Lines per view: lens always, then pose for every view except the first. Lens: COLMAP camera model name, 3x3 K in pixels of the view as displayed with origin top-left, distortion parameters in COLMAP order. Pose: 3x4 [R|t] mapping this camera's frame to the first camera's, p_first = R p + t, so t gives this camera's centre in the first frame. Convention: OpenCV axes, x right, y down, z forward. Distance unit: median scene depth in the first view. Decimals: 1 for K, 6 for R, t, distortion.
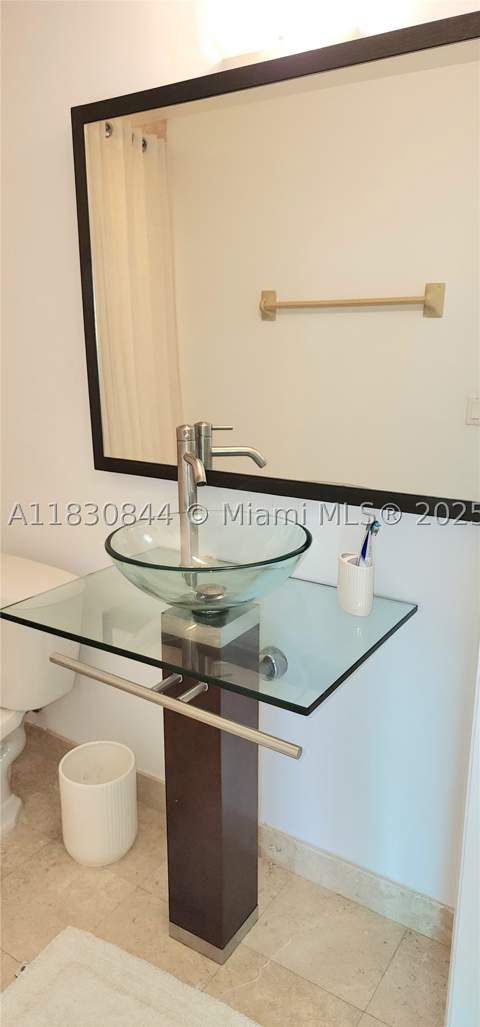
lens RADIAL K [[693.9, 0, 240.9], [0, 693.9, 503.1], [0, 0, 1]] dist [0.075713, -0.069137]
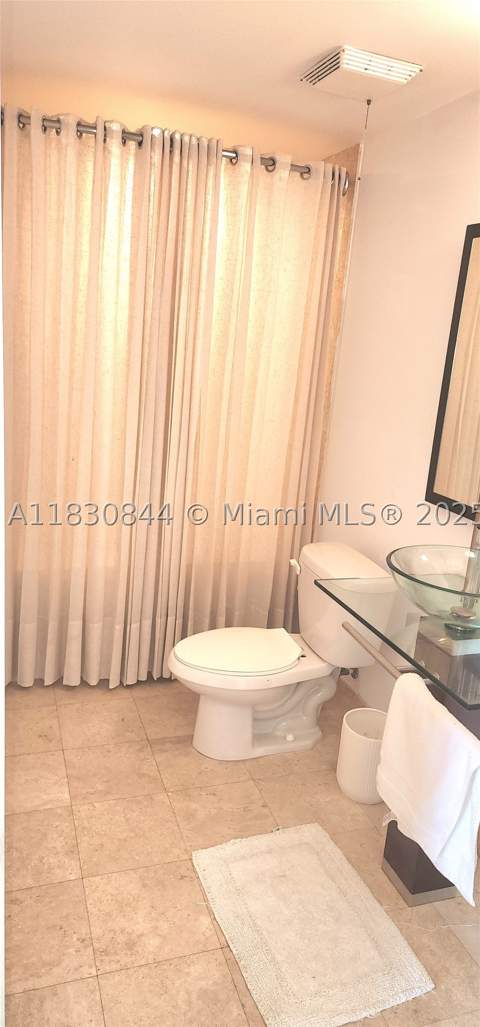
lens RADIAL K [[693.9, 0, 240.9], [0, 693.9, 503.1], [0, 0, 1]] dist [0.075713, -0.069137]
pose [[0.786322, 0.210301, -0.580922, 0.309007], [-0.229199, 0.972481, 0.041812, -0.023831], [0.573729, 0.100270, 0.812884, -0.252512]]
